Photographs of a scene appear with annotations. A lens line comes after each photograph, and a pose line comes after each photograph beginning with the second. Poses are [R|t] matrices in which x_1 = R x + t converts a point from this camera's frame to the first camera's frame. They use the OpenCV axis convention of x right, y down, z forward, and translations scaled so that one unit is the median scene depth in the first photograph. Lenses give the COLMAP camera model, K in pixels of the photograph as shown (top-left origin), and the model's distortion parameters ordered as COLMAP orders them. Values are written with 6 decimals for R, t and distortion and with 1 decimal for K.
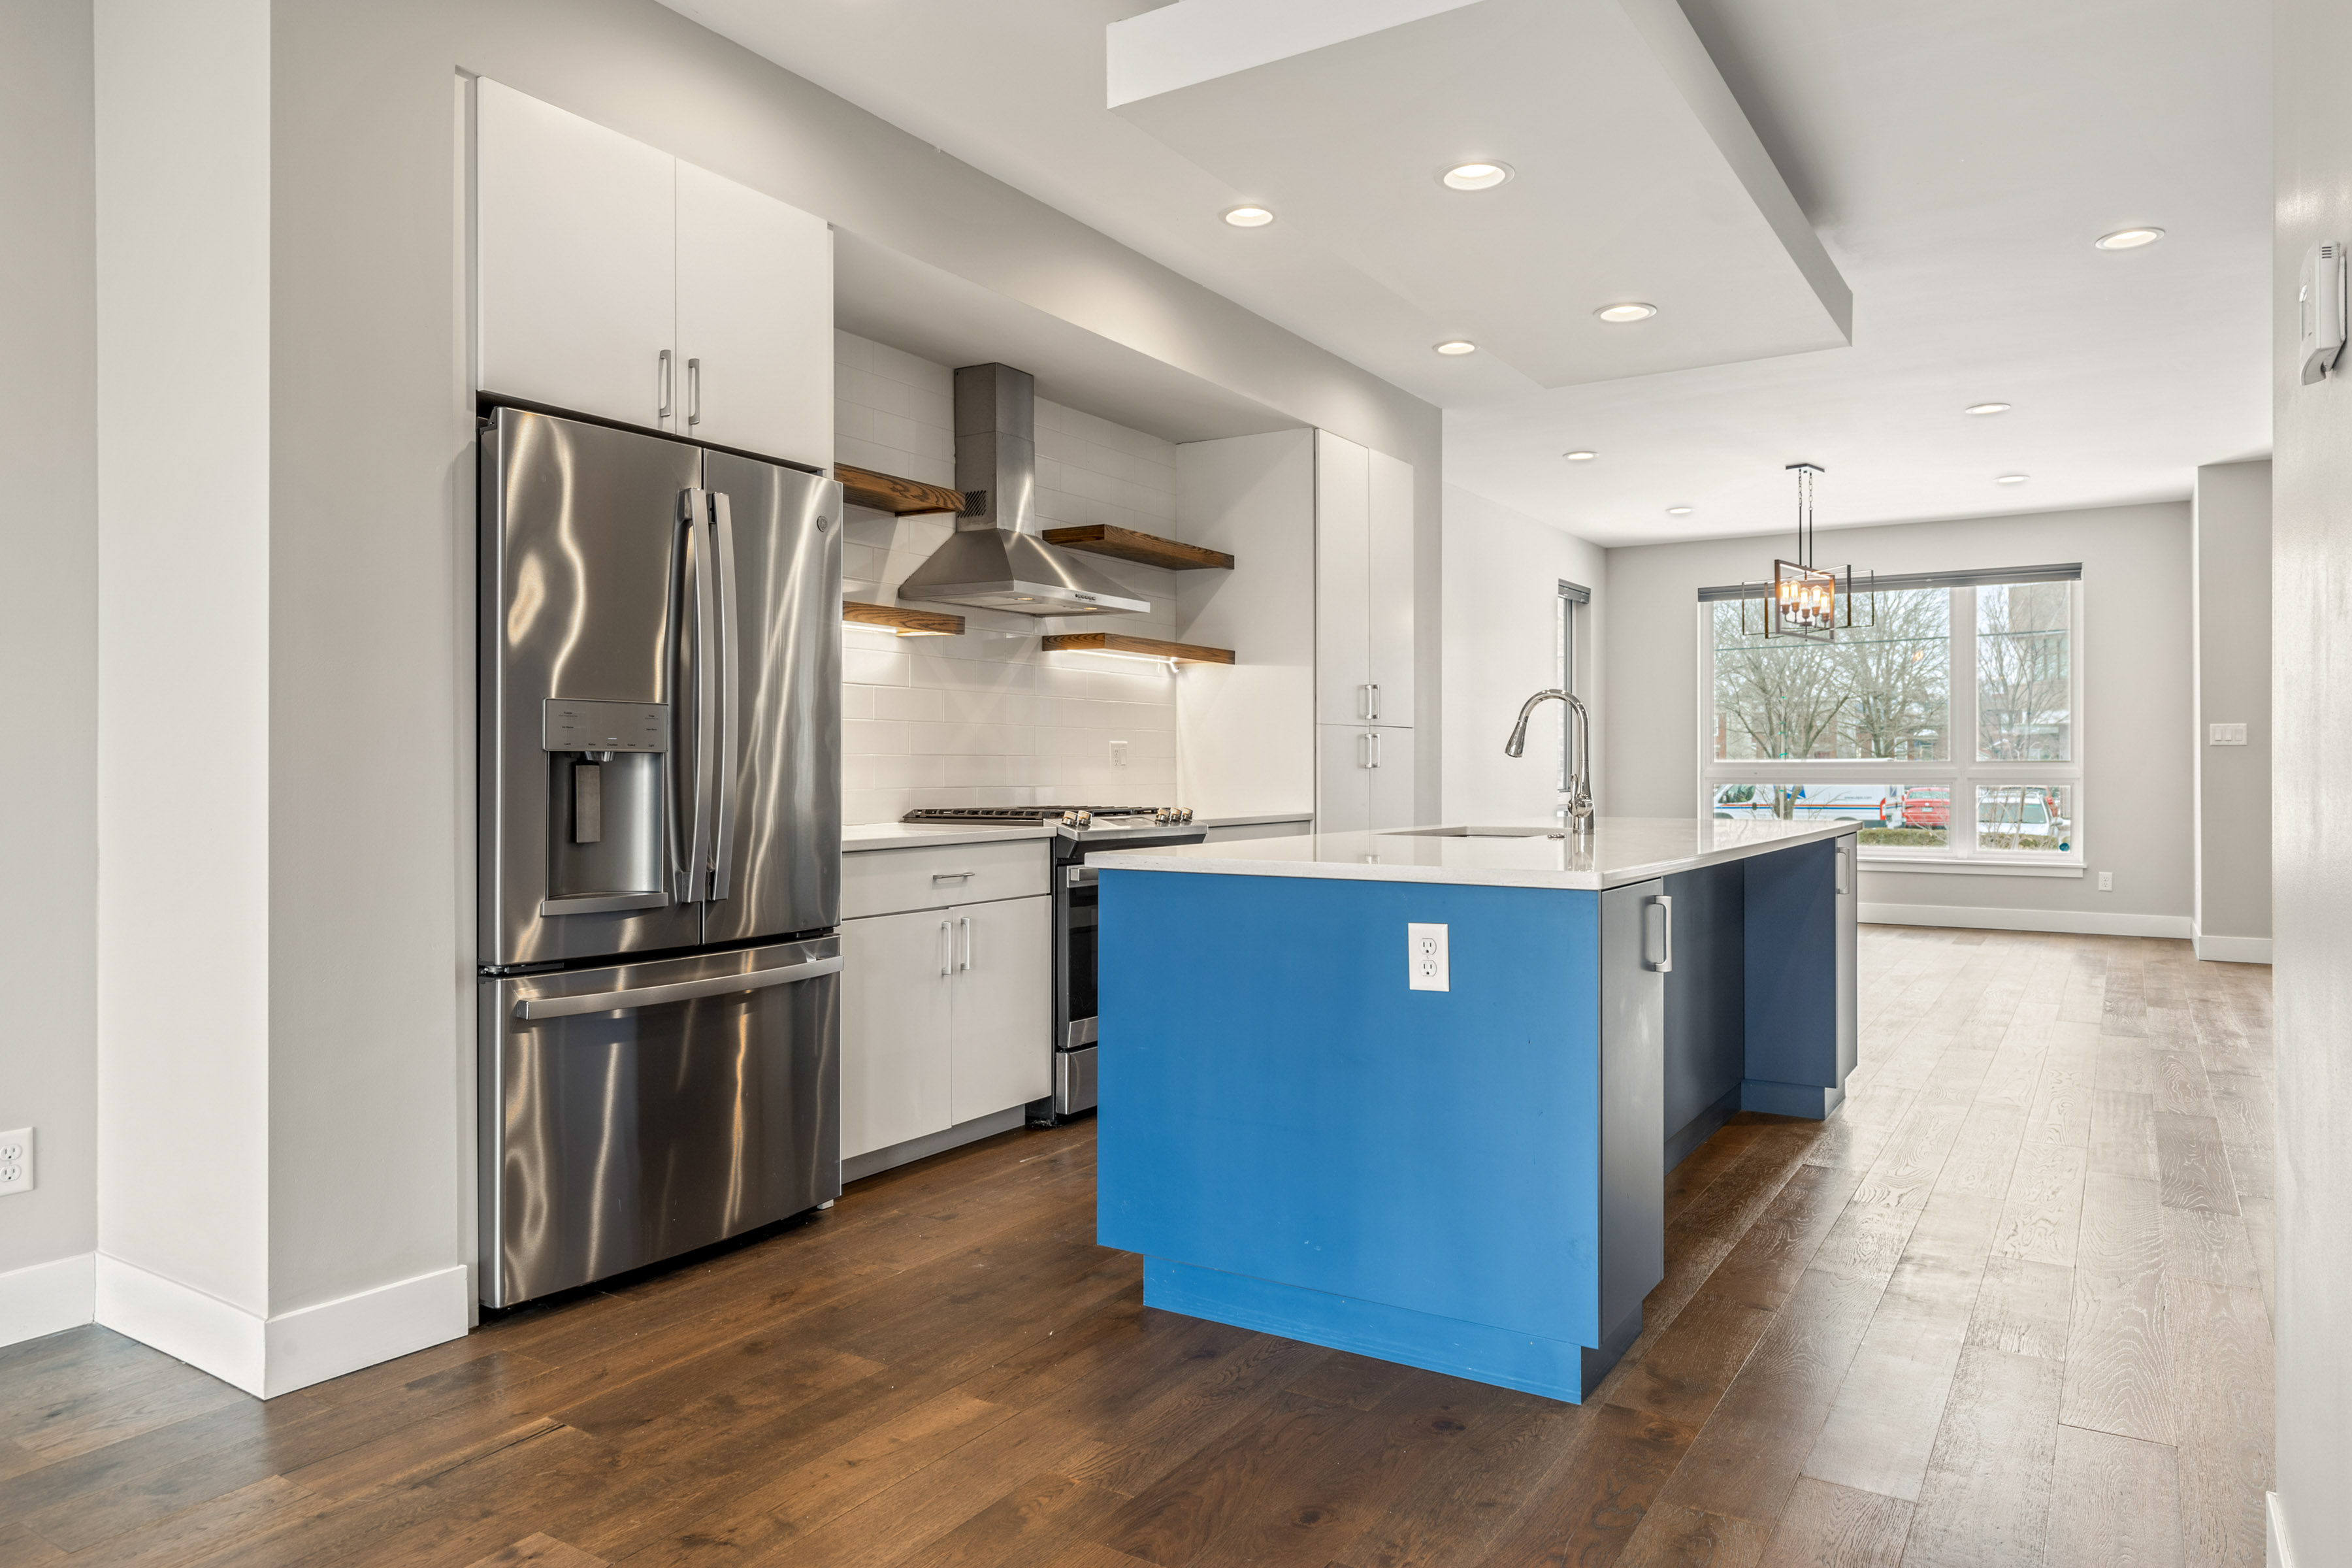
lens RADIAL K [[1578.4, 0, 1169.2], [0, 1578.4, 777.7], [0, 0, 1]] dist [0.002768, 0.001106]
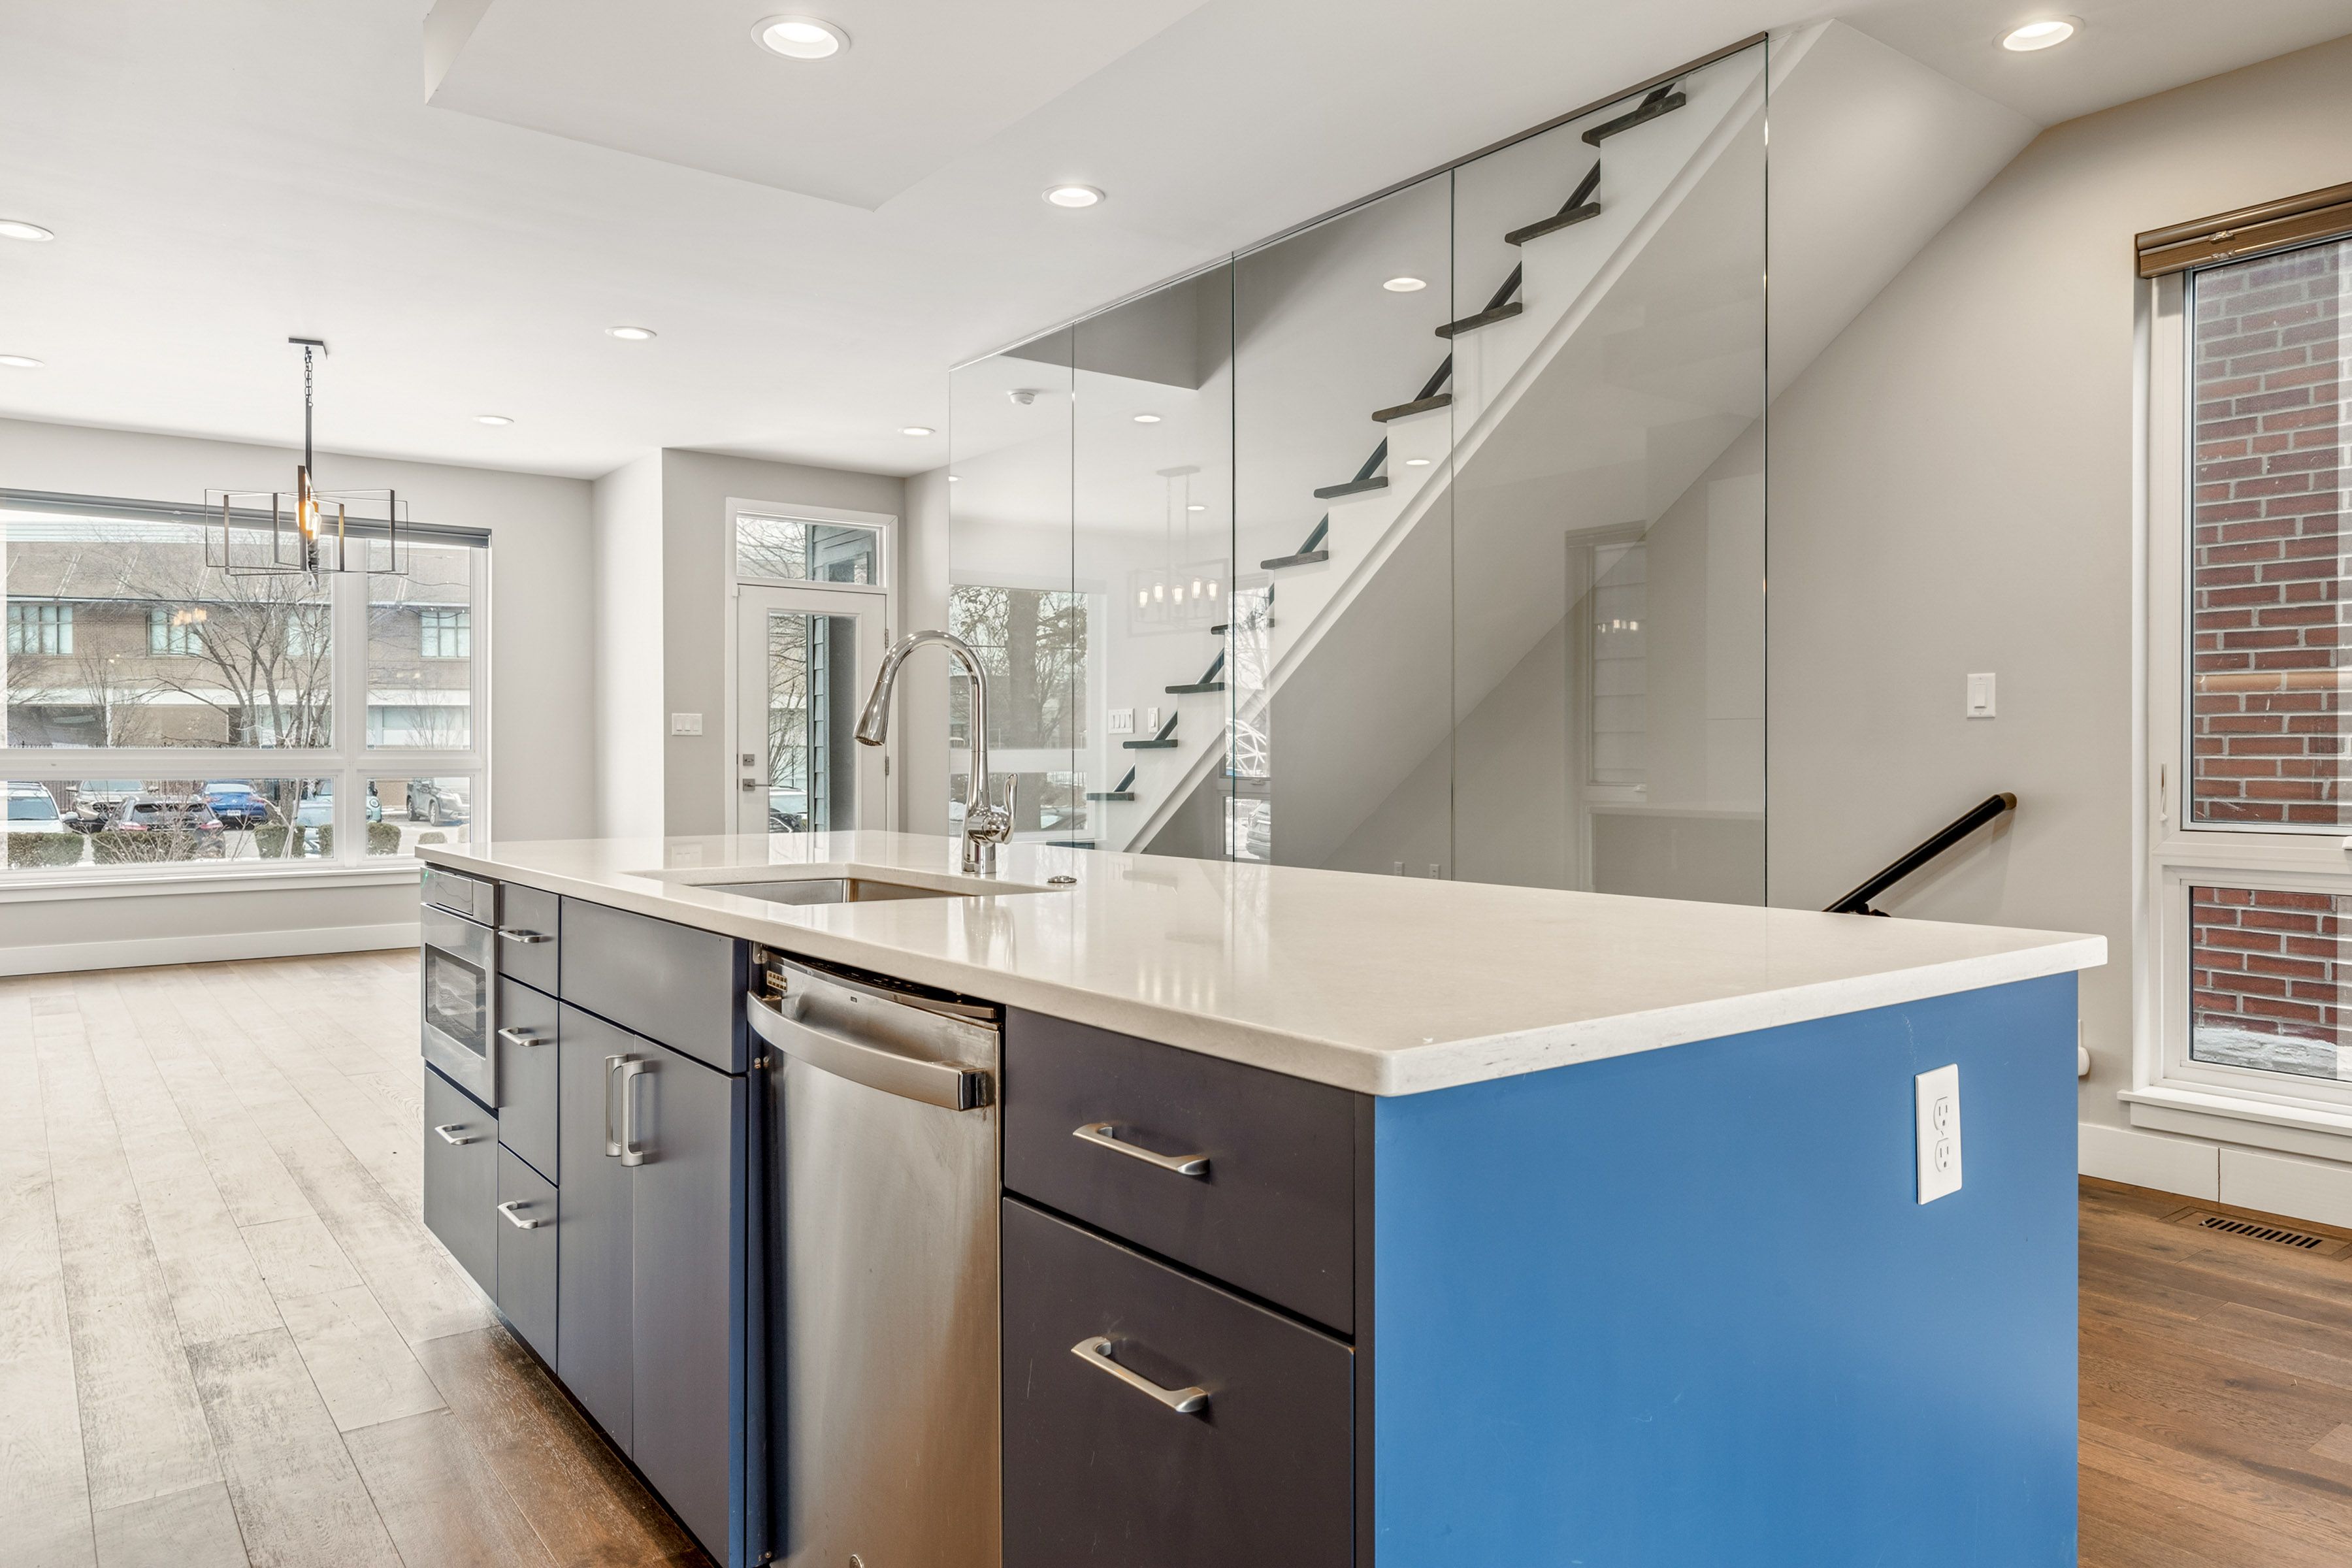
lens RADIAL K [[1578.4, 0, 1174.4], [0, 1578.4, 777.9], [0, 0, 1]] dist [0.002768, 0.001106]
pose [[0.369886, -0.006304, 0.929056, -0.123031], [-0.004698, 0.999952, 0.008655, -0.003171], [-0.929065, -0.007566, 0.369839, 0.297469]]
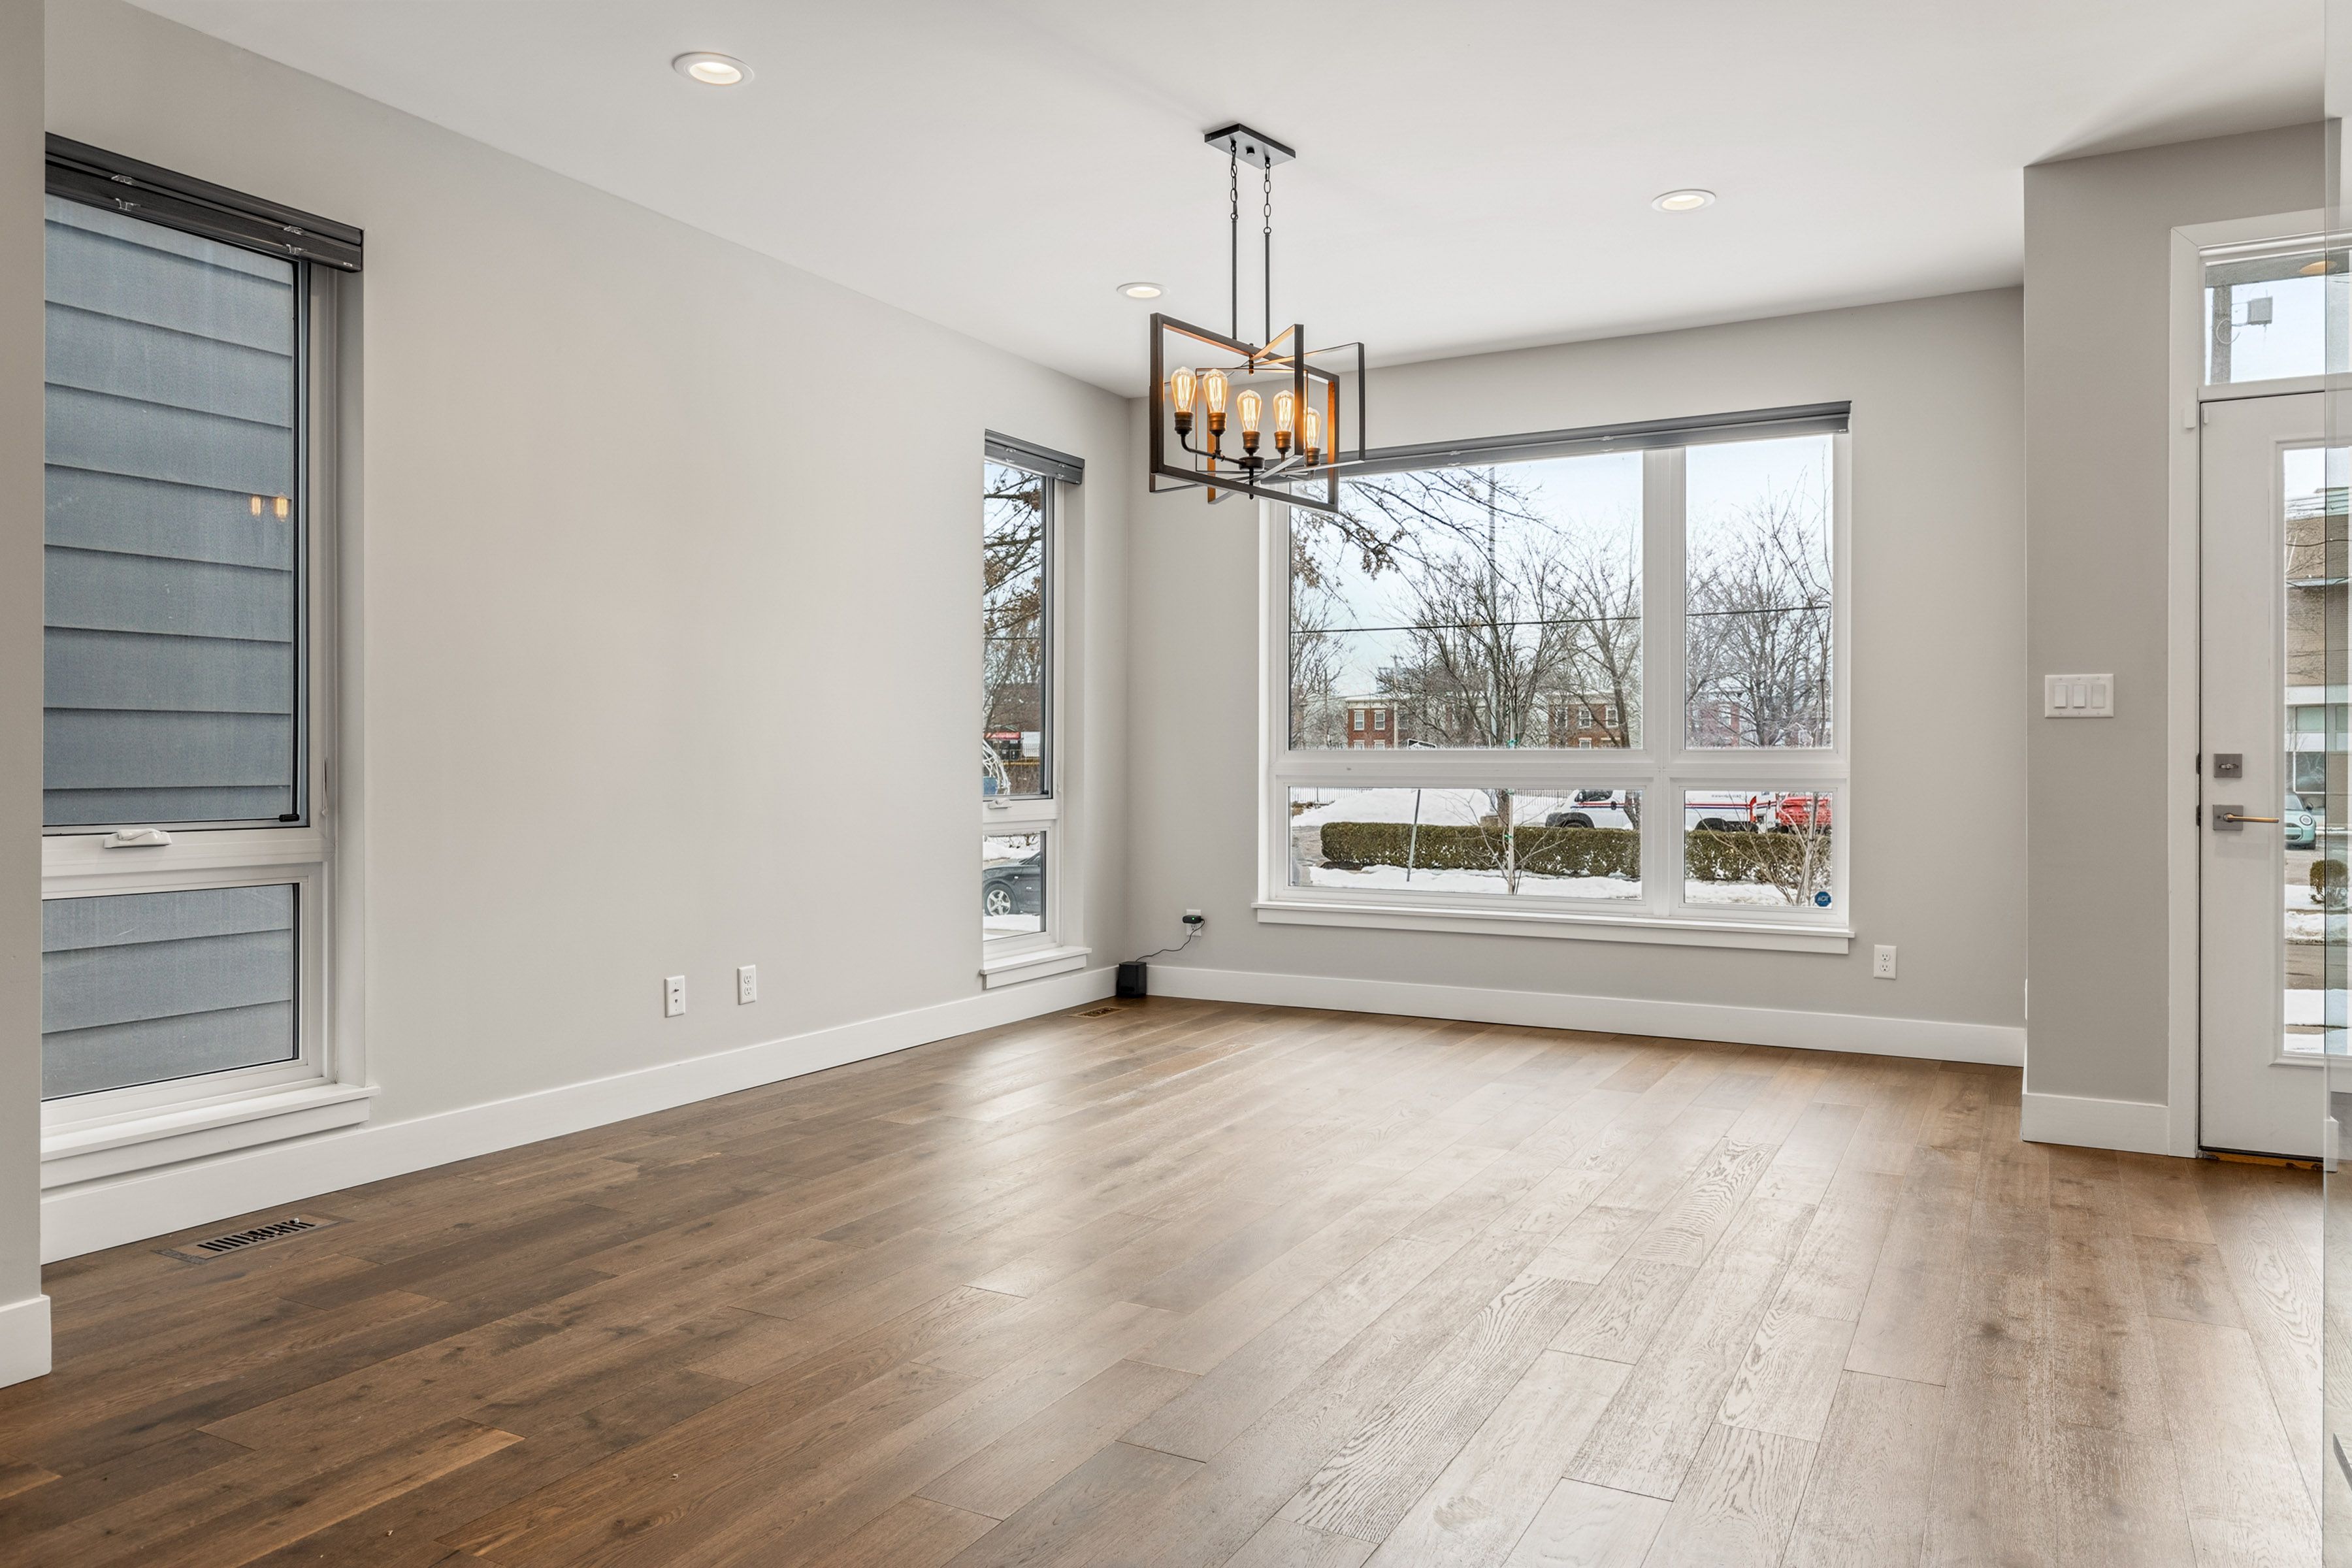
lens RADIAL K [[1673.5, 0, 1168.0], [0, 1673.5, 782.7], [0, 0, 1]] dist [0.003244, 0.000754]
pose [[0.998097, 0.004572, 0.061496, 0.296871], [-0.005103, 0.999951, 0.008470, -0.002448], [-0.061454, -0.008767, 0.998071, 0.414290]]
